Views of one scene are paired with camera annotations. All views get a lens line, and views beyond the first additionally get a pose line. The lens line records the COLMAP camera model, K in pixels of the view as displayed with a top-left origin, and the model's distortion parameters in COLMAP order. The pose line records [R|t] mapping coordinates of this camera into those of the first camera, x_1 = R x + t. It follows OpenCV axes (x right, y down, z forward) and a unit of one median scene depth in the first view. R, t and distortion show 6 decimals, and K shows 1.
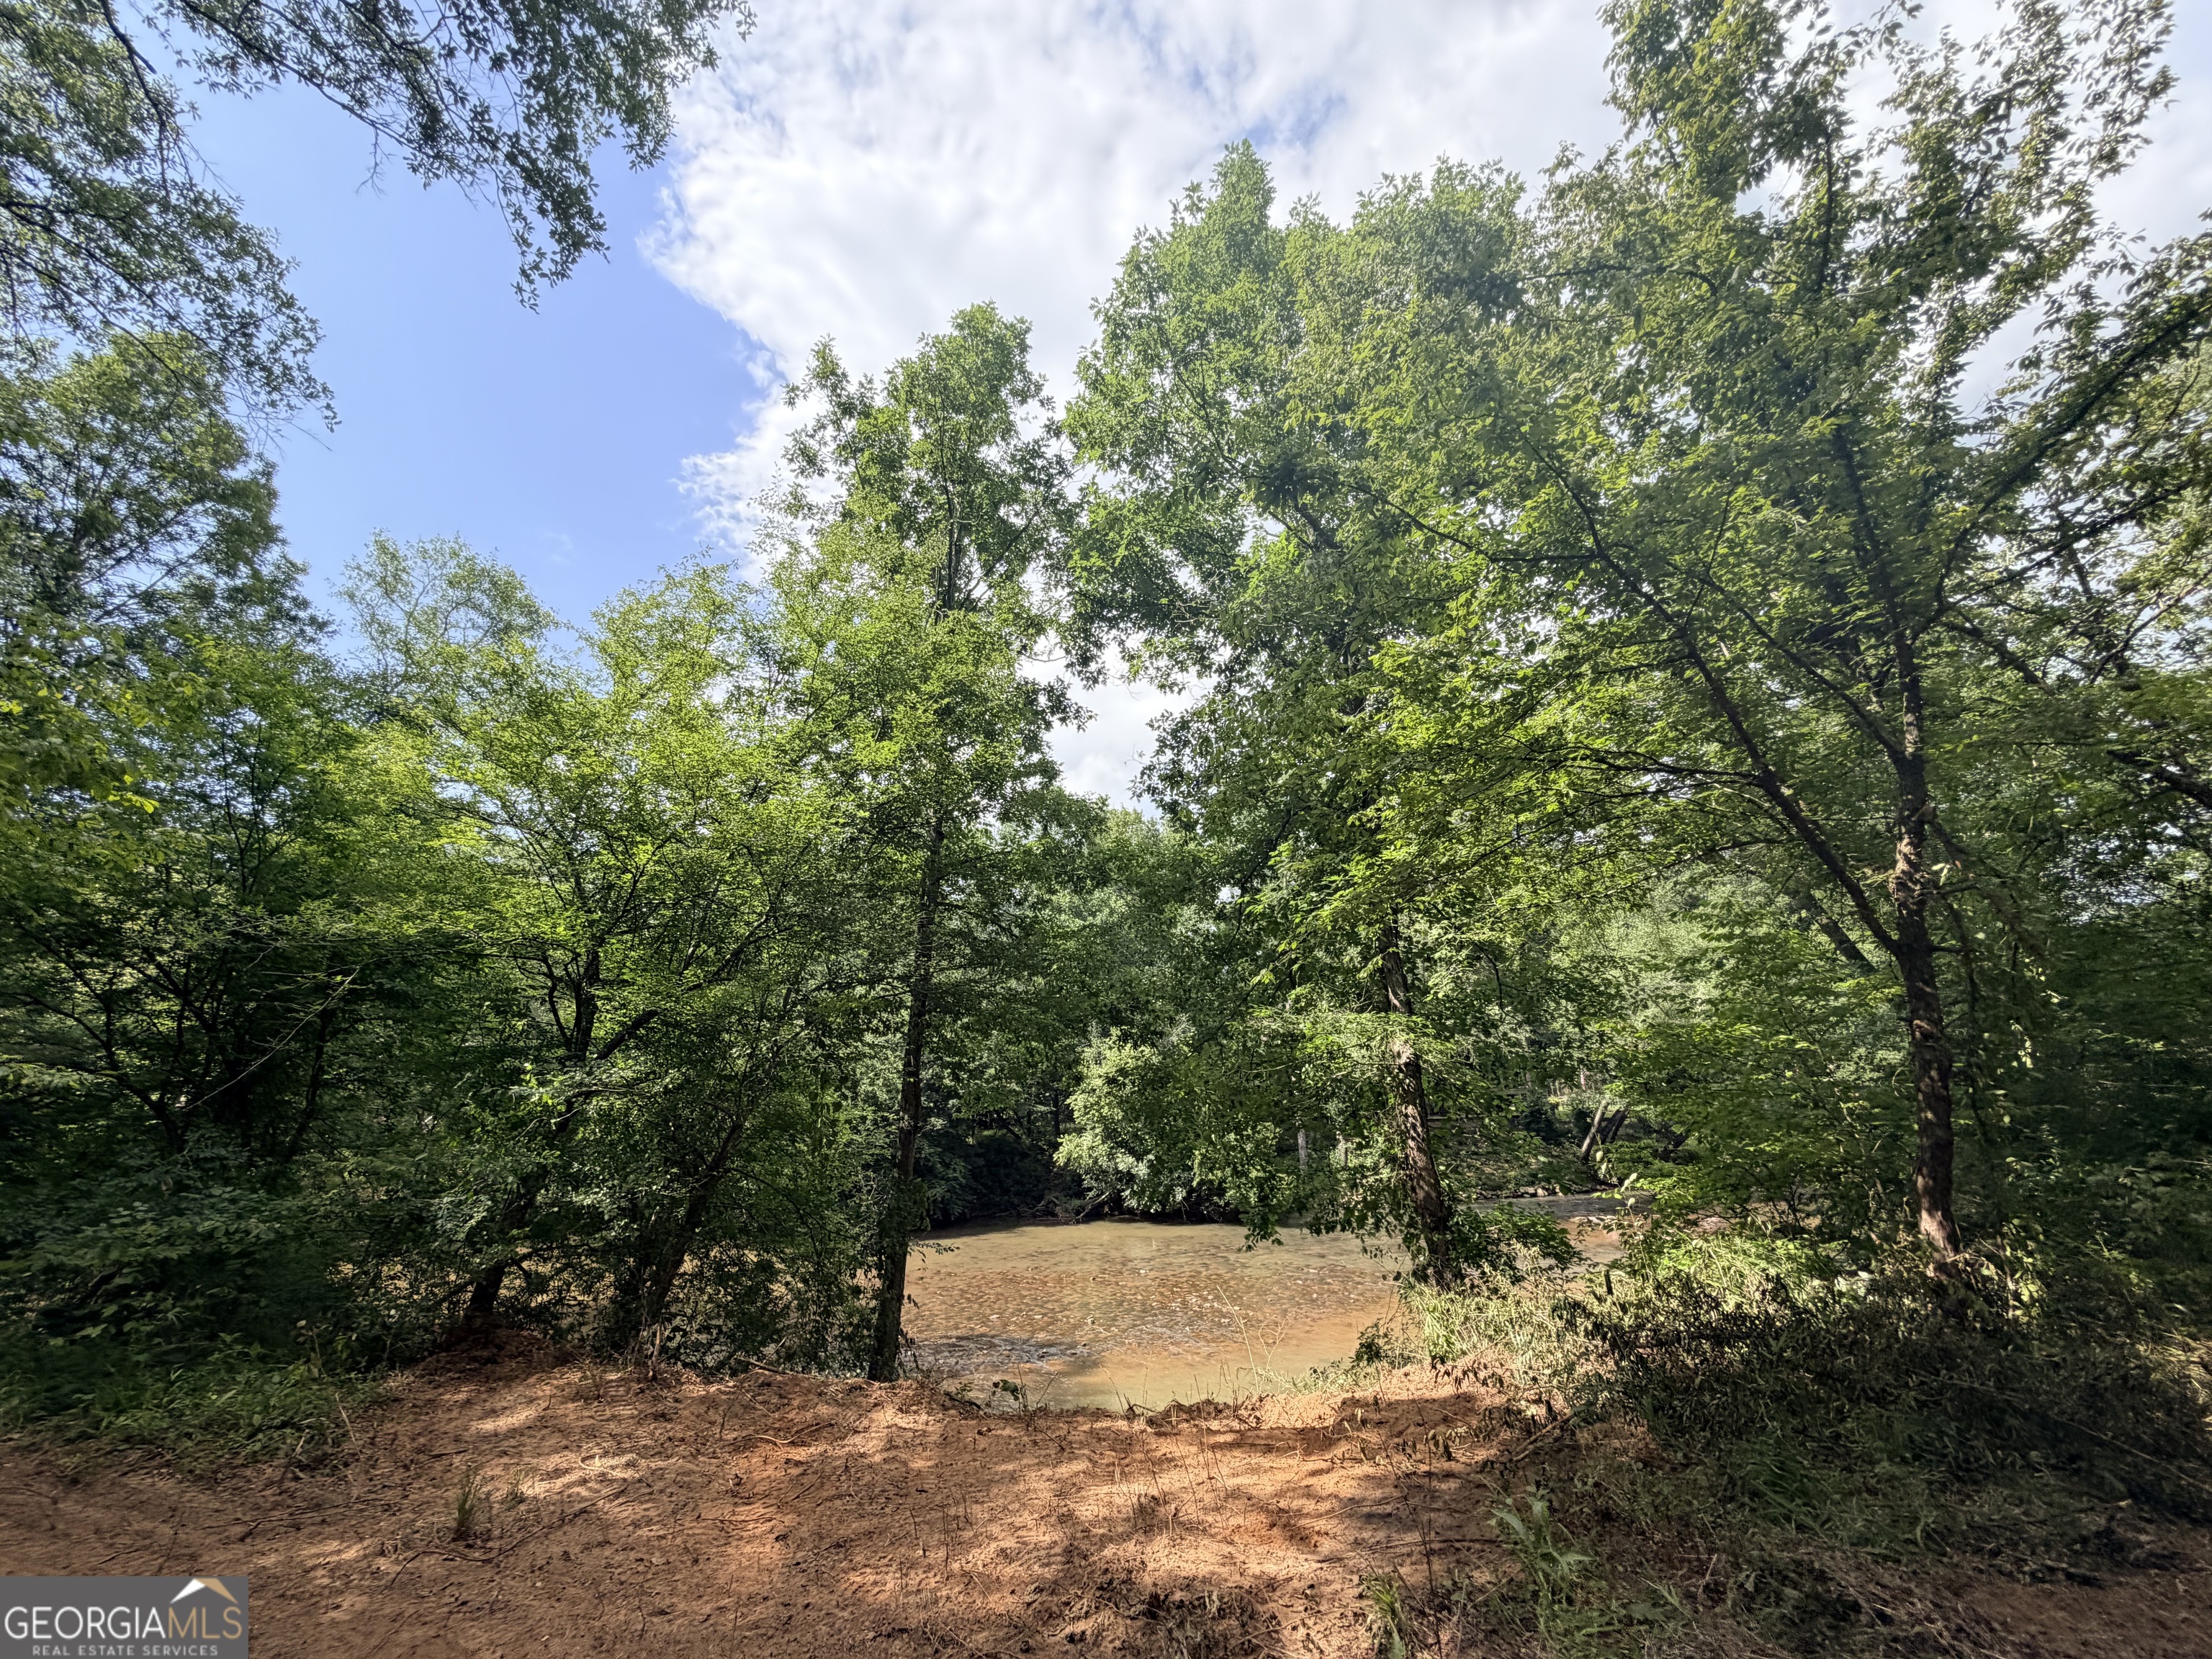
lens RADIAL K [[888.0, 0, 1105.1], [0, 888.0, 824.8], [0, 0, 1]] dist [-0.000648, 0.000971]
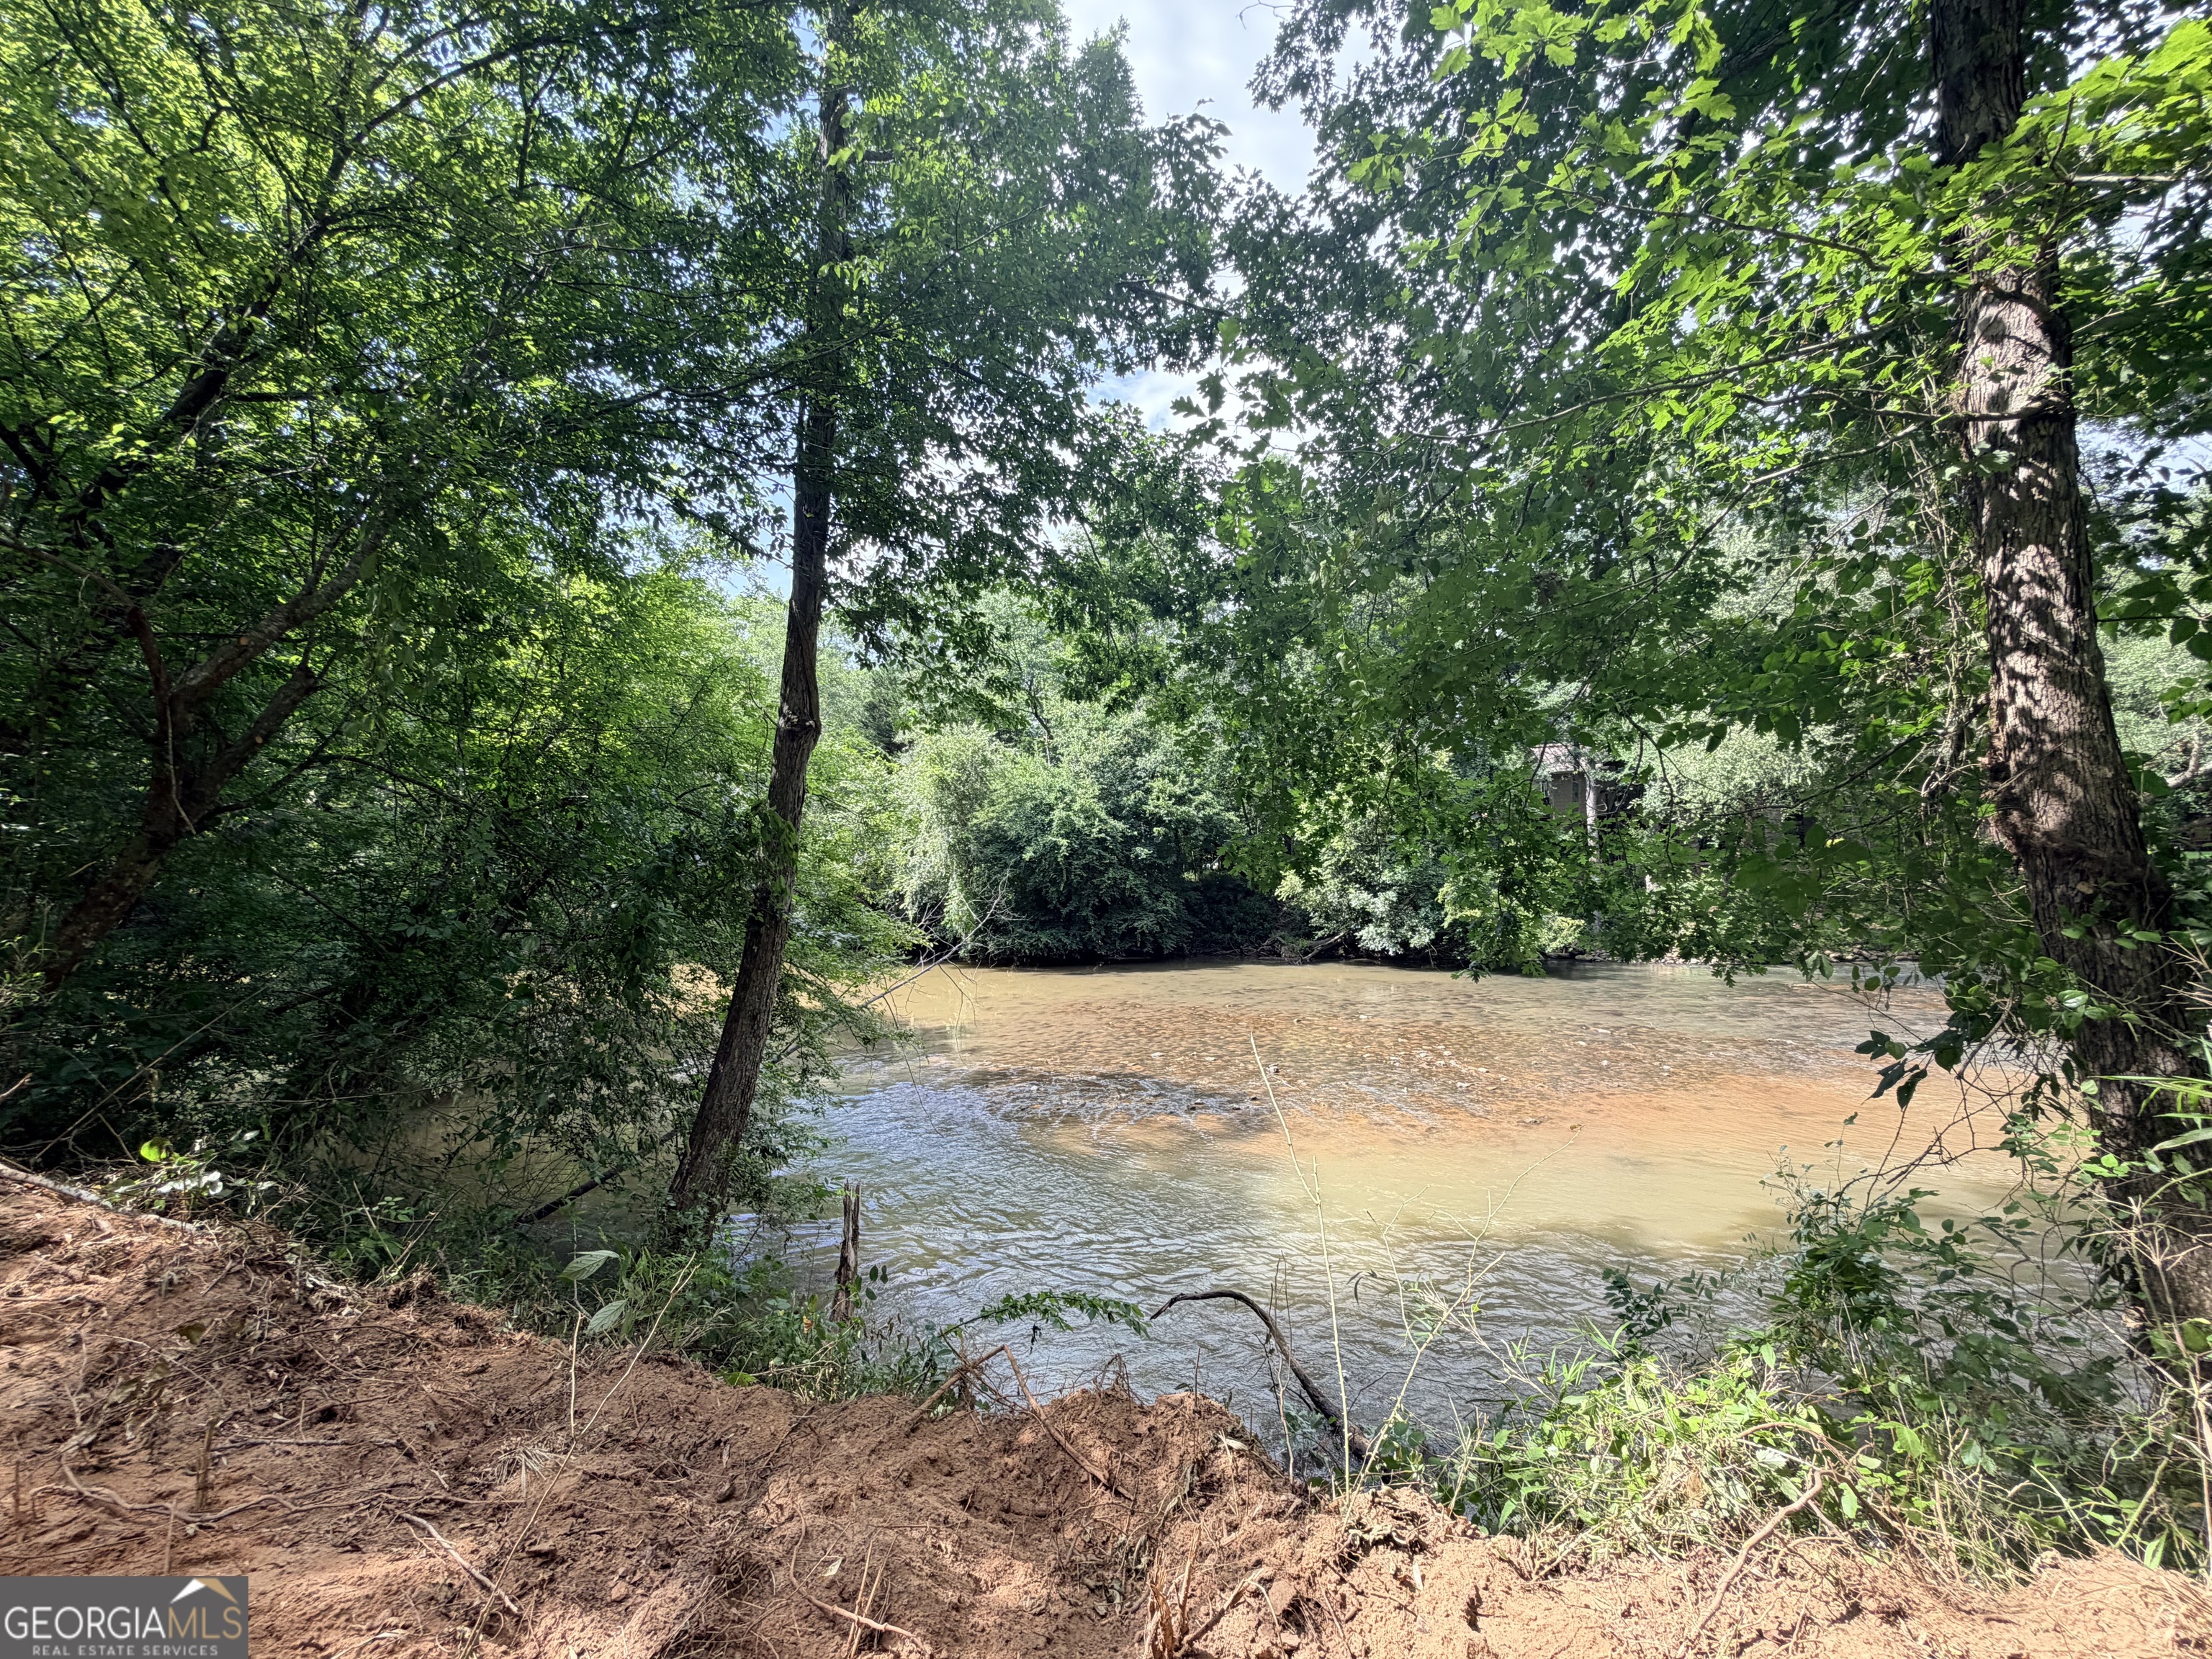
lens RADIAL K [[888.0, 0, 1105.4], [0, 888.0, 836.1], [0, 0, 1]] dist [-0.000648, 0.000971]
pose [[0.956032, 0.005951, -0.293201, 0.110897], [0.072891, 0.963597, 0.257231, 0.259665], [0.284058, -0.267293, 0.920796, 0.507255]]
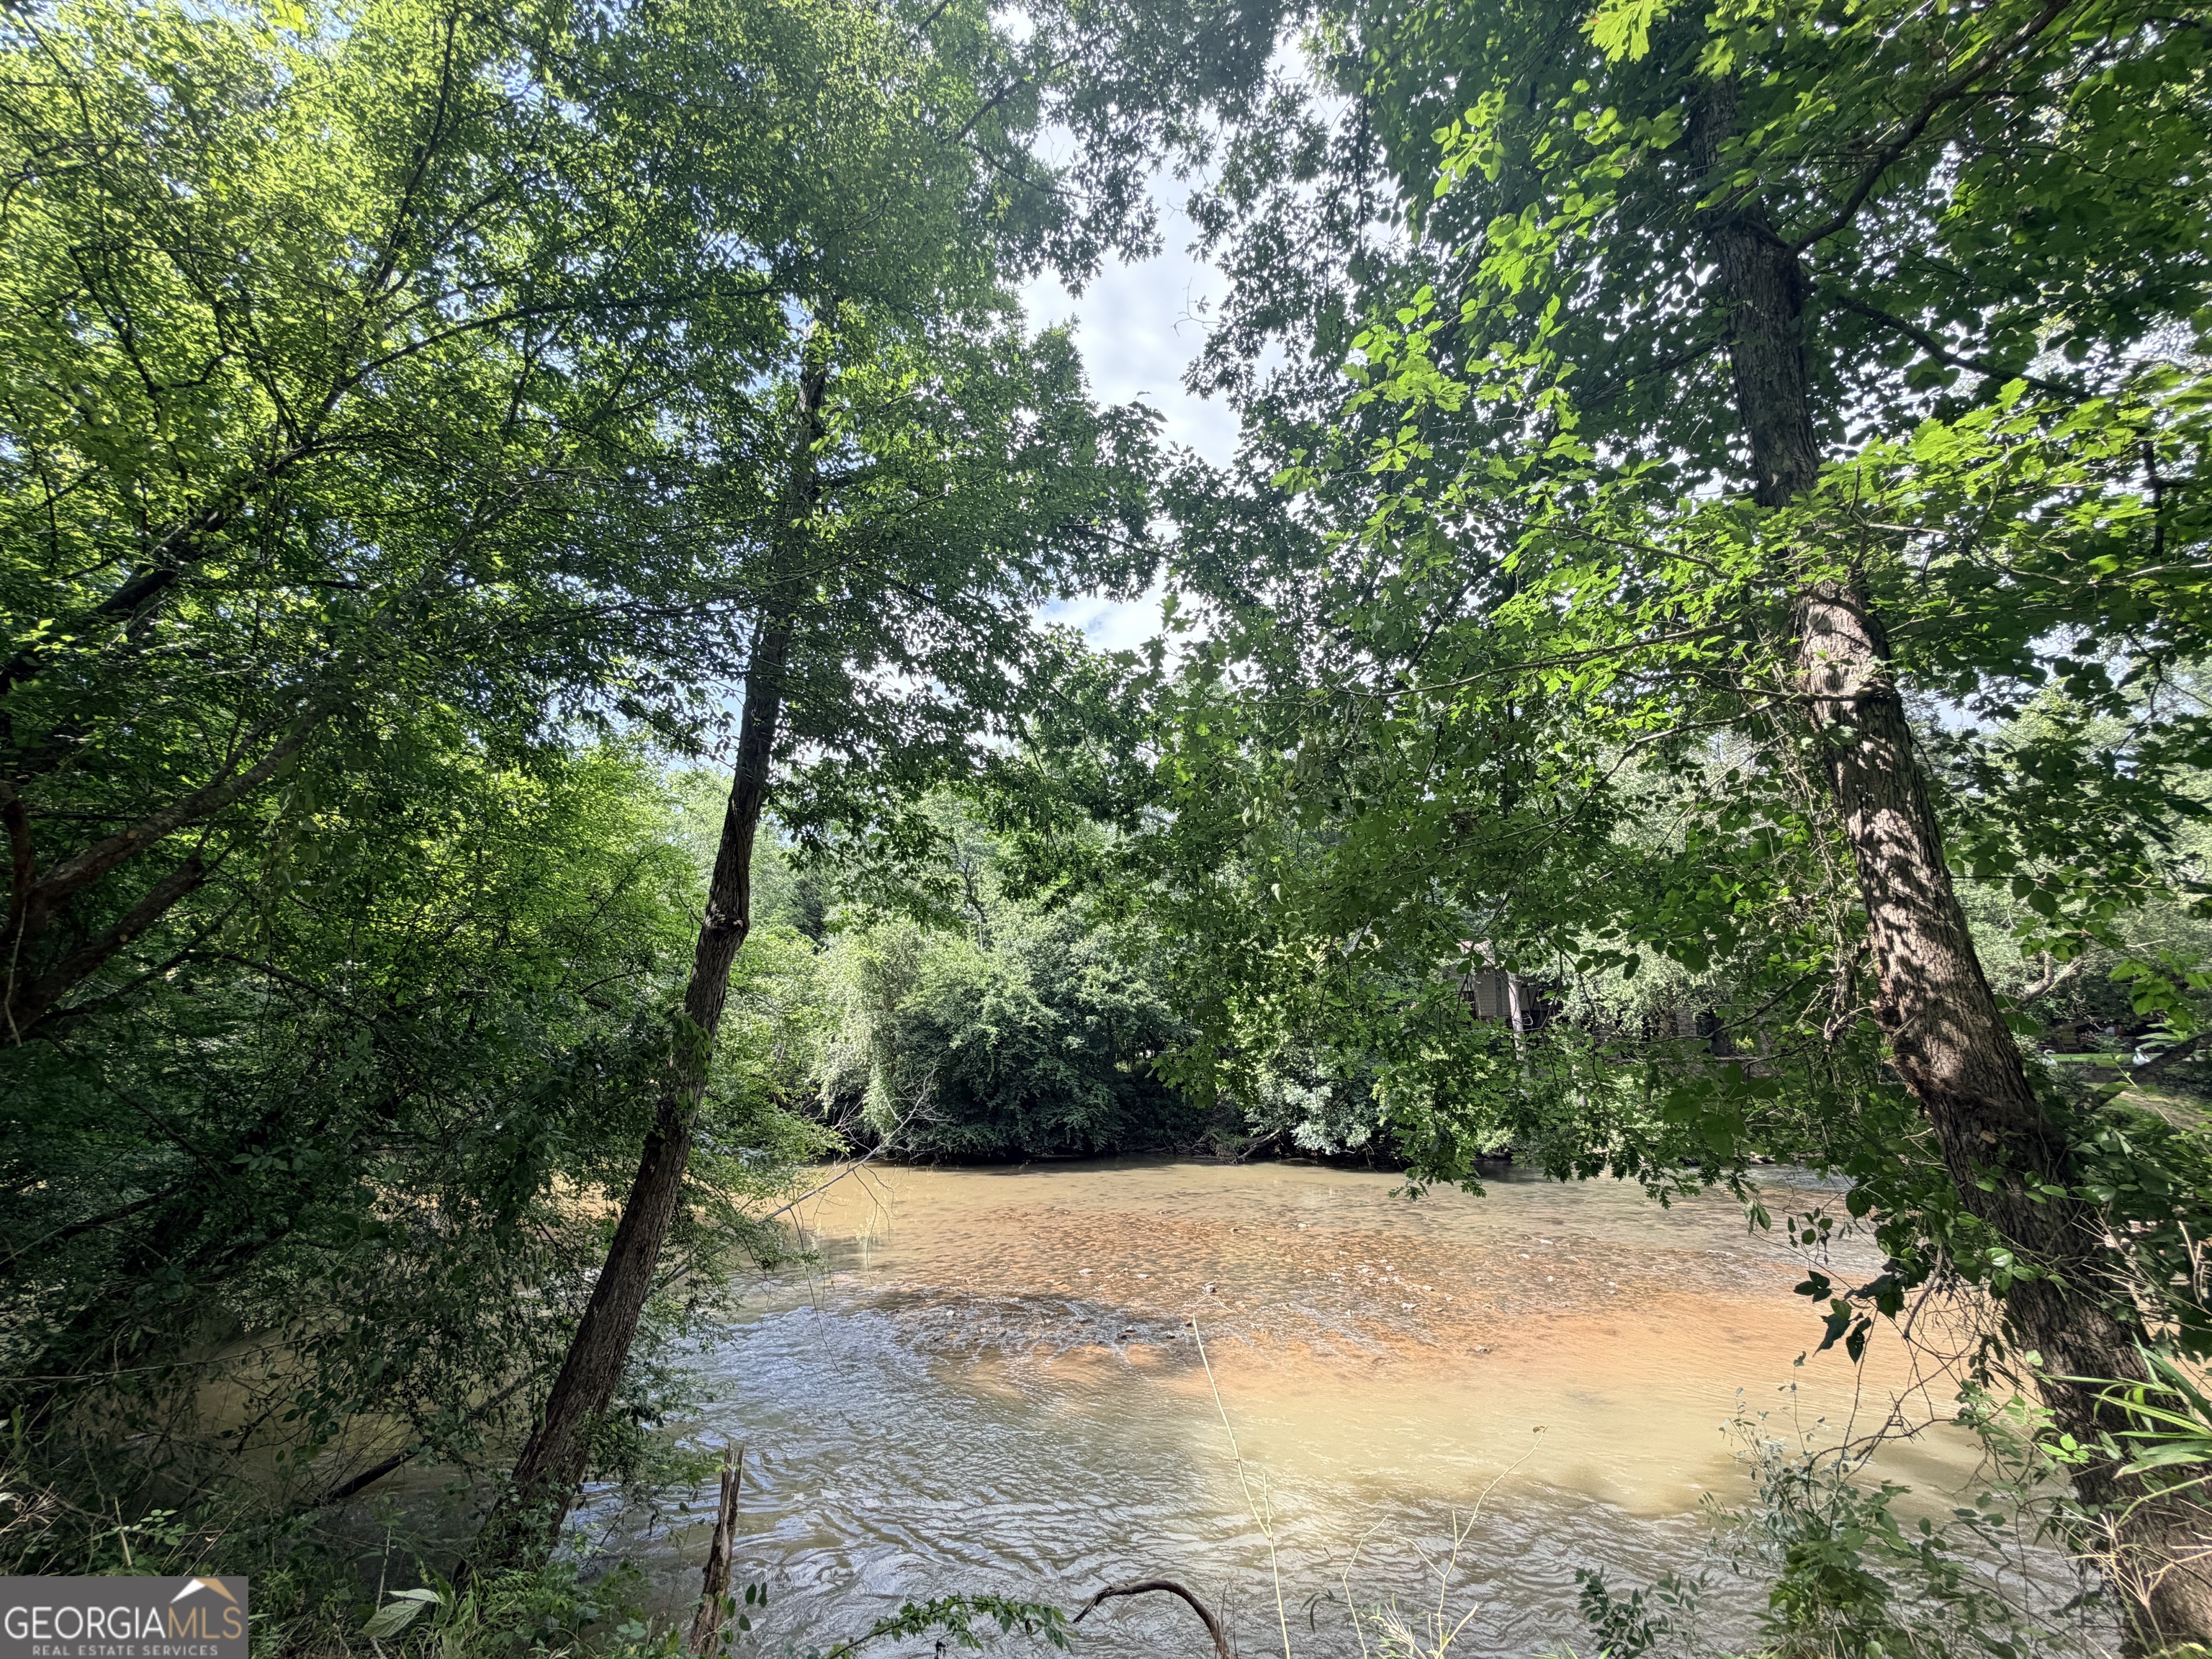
lens RADIAL K [[888.0, 0, 1105.7], [0, 888.0, 834.9], [0, 0, 1]] dist [-0.000648, 0.000971]
pose [[0.975470, -0.024939, -0.218714, 0.109476], [0.038743, 0.997503, 0.059052, 0.246201], [0.216695, -0.066077, 0.974001, 0.509914]]
